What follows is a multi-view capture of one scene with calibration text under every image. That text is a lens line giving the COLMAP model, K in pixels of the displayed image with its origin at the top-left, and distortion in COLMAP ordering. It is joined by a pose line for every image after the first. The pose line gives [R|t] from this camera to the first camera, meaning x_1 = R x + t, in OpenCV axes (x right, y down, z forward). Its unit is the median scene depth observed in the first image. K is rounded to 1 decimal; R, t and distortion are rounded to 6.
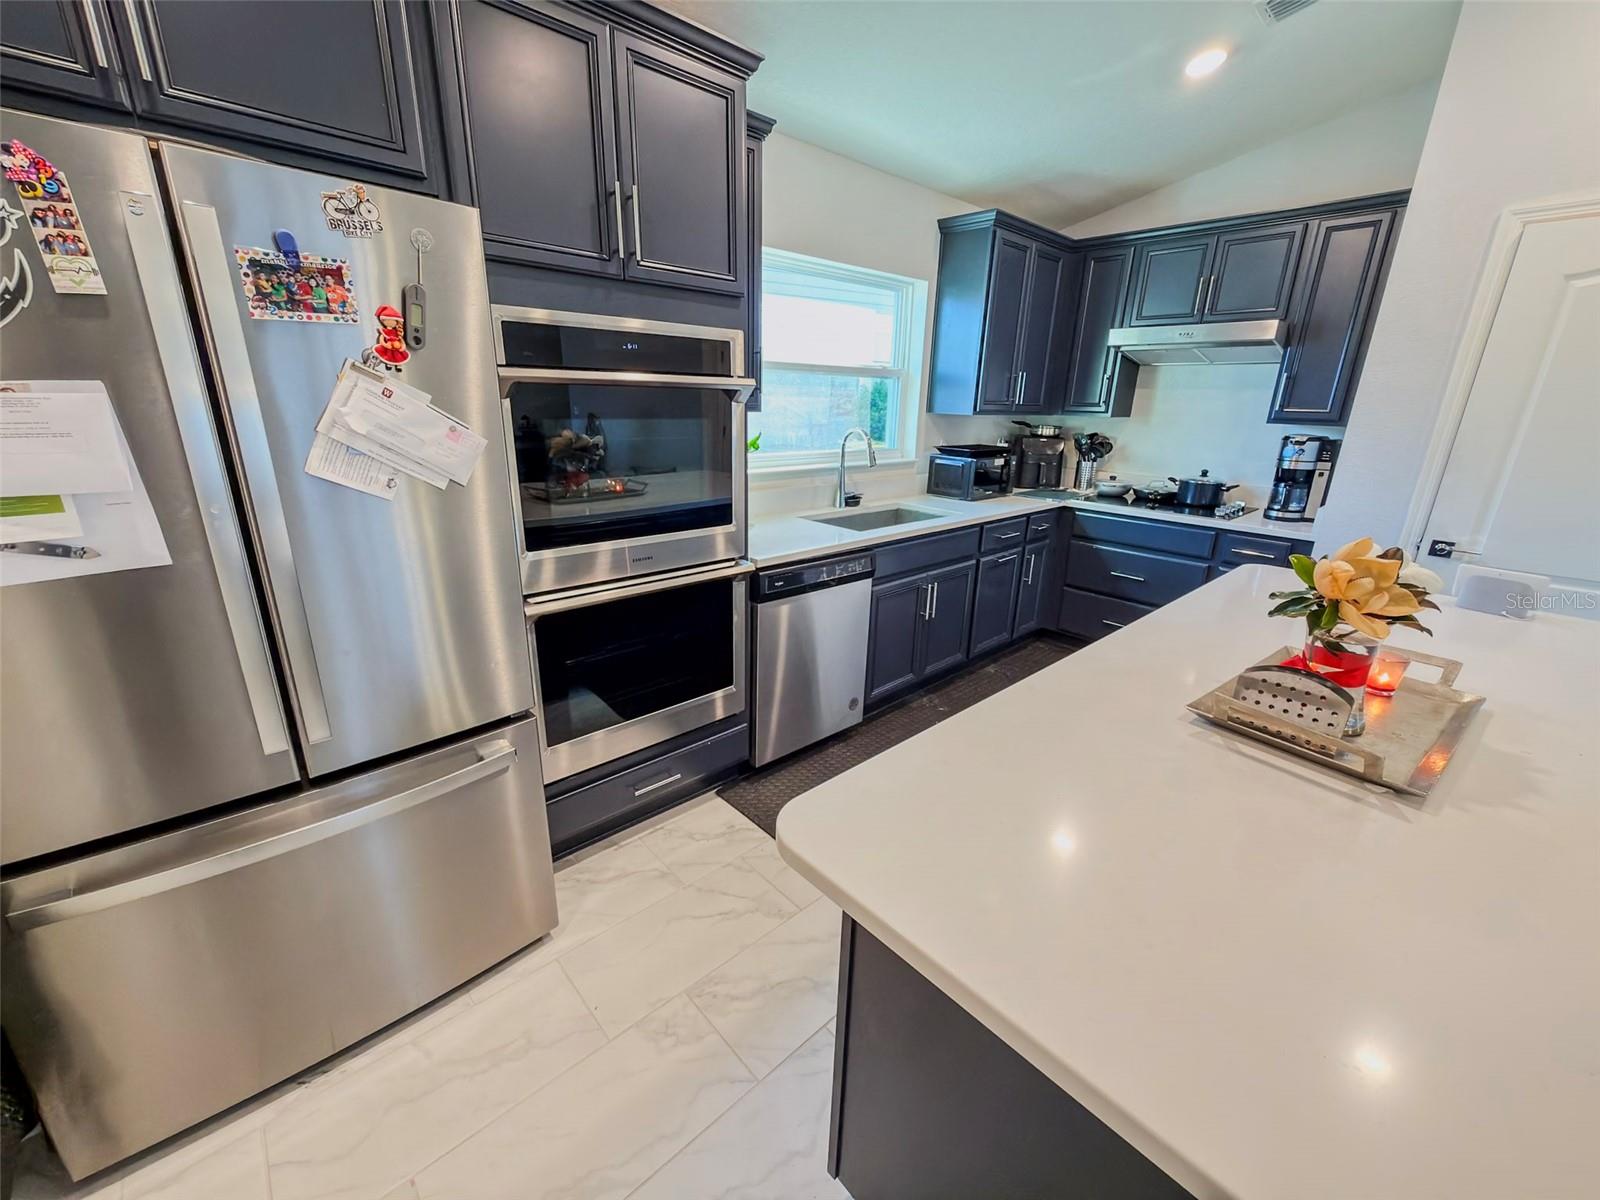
lens RADIAL K [[634.5, 0, 803.1], [0, 634.5, 601.6], [0, 0, 1]] dist [-0.002370, -0.000068]
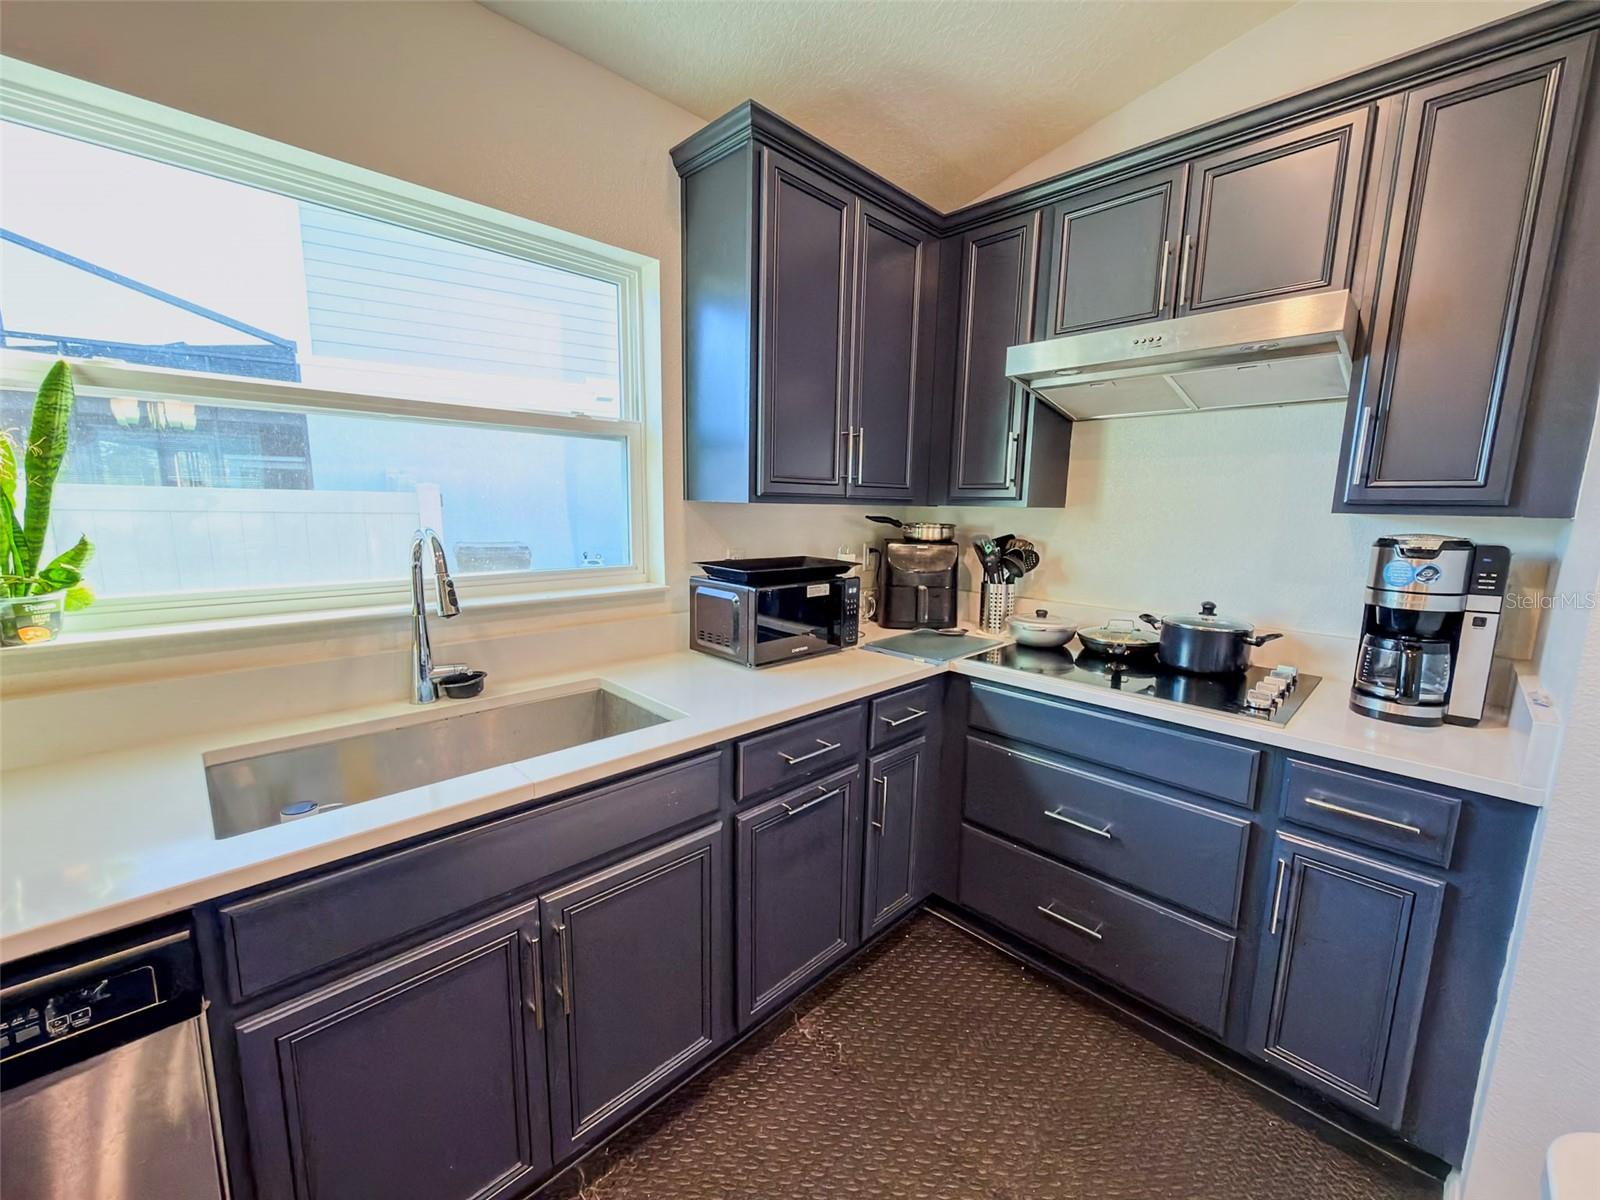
lens RADIAL K [[634.5, 0, 802.1], [0, 634.5, 601.3], [0, 0, 1]] dist [-0.002370, -0.000068]
pose [[0.999505, -0.010120, 0.029782, 0.302771], [0.014673, 0.987507, -0.156894, -0.140178], [-0.027822, 0.157253, 0.987166, 0.525682]]
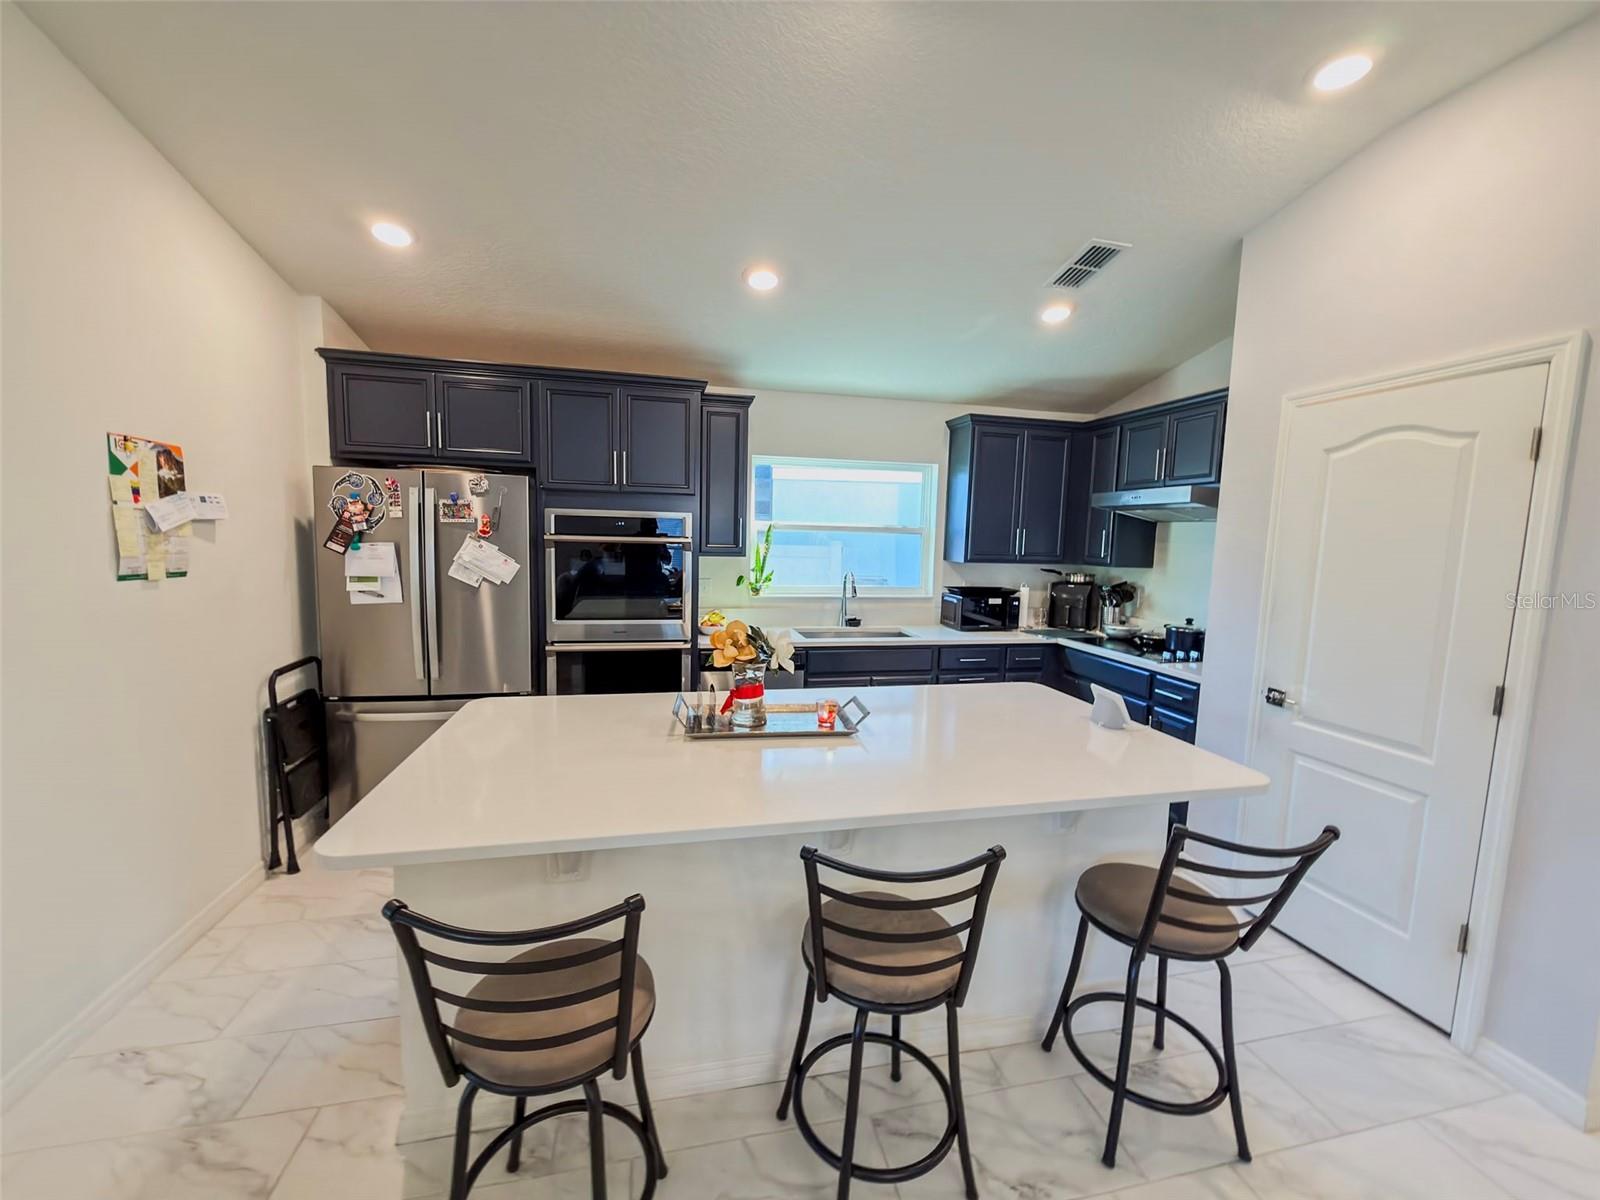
lens RADIAL K [[634.5, 0, 806.1], [0, 634.5, 603.0], [0, 0, 1]] dist [-0.002370, -0.000068]
pose [[0.871183, 0.052706, -0.488121, 0.626571], [-0.156831, 0.972006, -0.174953, 0.049506], [0.465236, 0.228968, 0.855061, -0.192359]]
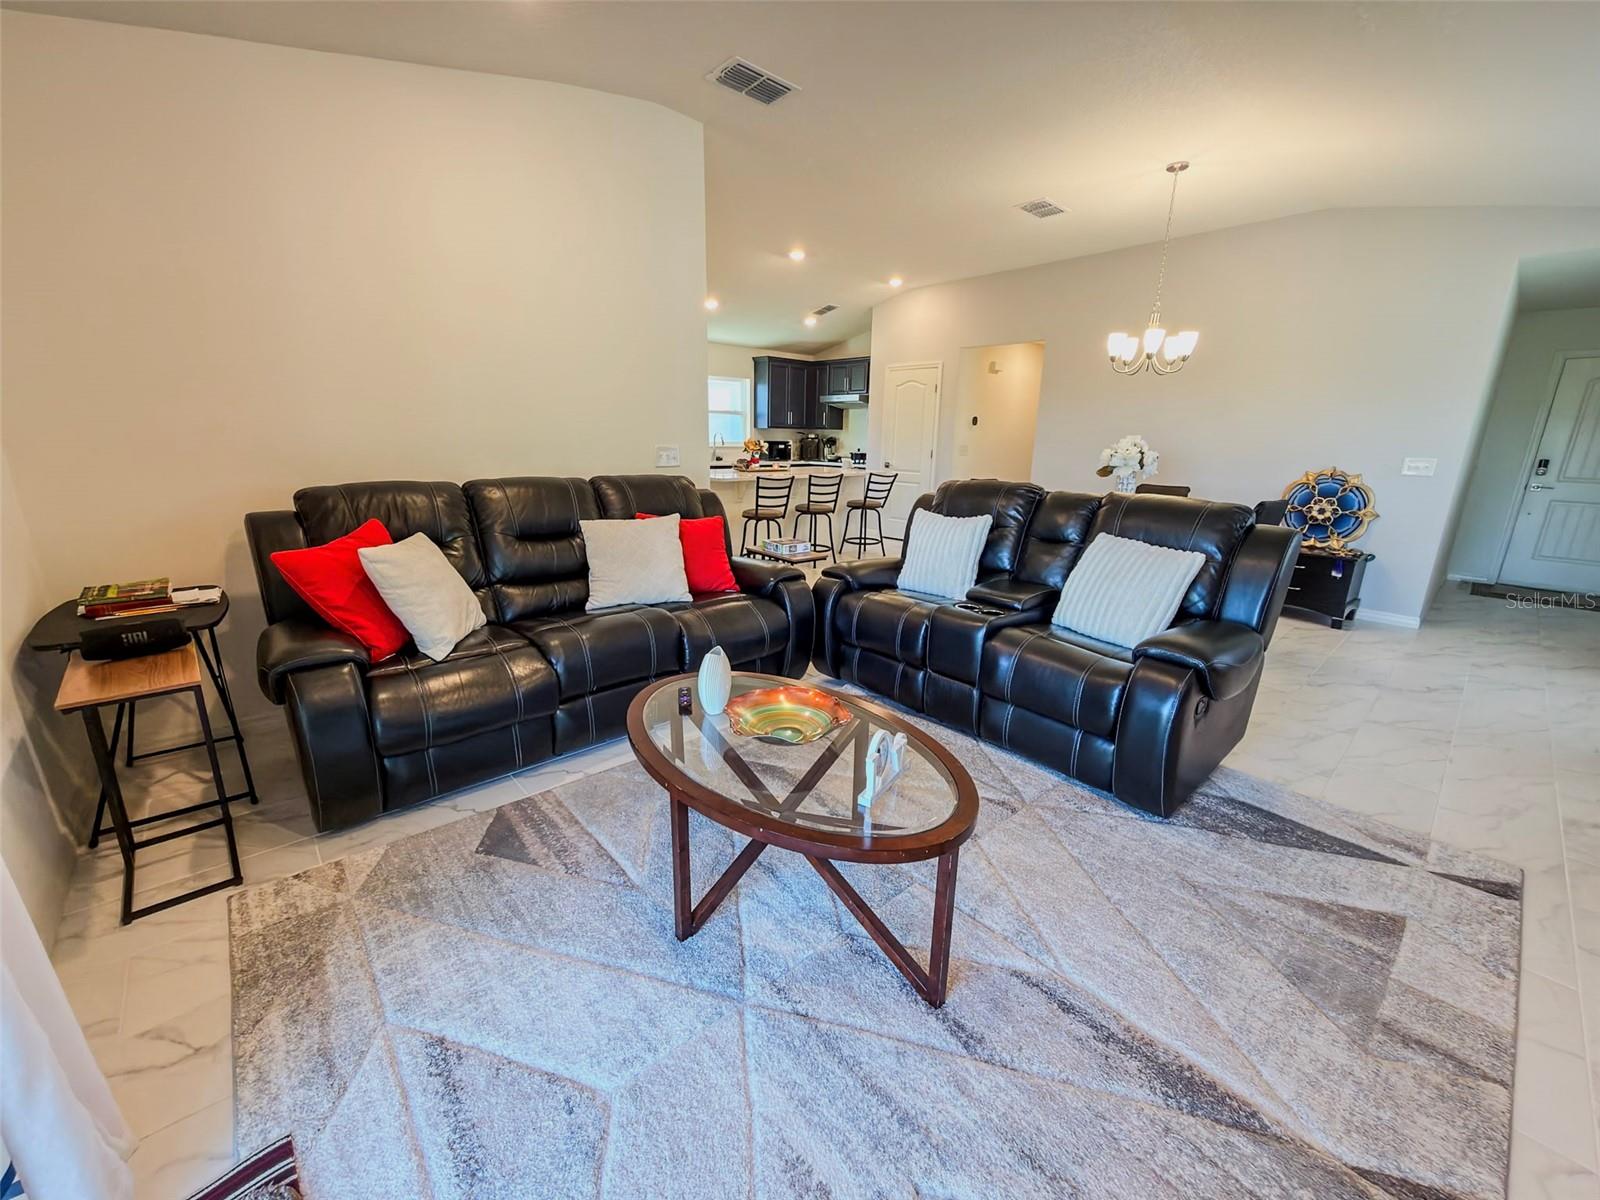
lens RADIAL K [[634.5, 0, 787.2], [0, 634.5, 603.8], [0, 0, 1]] dist [-0.002370, -0.000068]
pose [[0.999445, 0.001994, -0.033262, 0.453690], [-0.003706, 0.998667, -0.051492, 0.593556], [0.033115, 0.051587, 0.998119, -1.659826]]
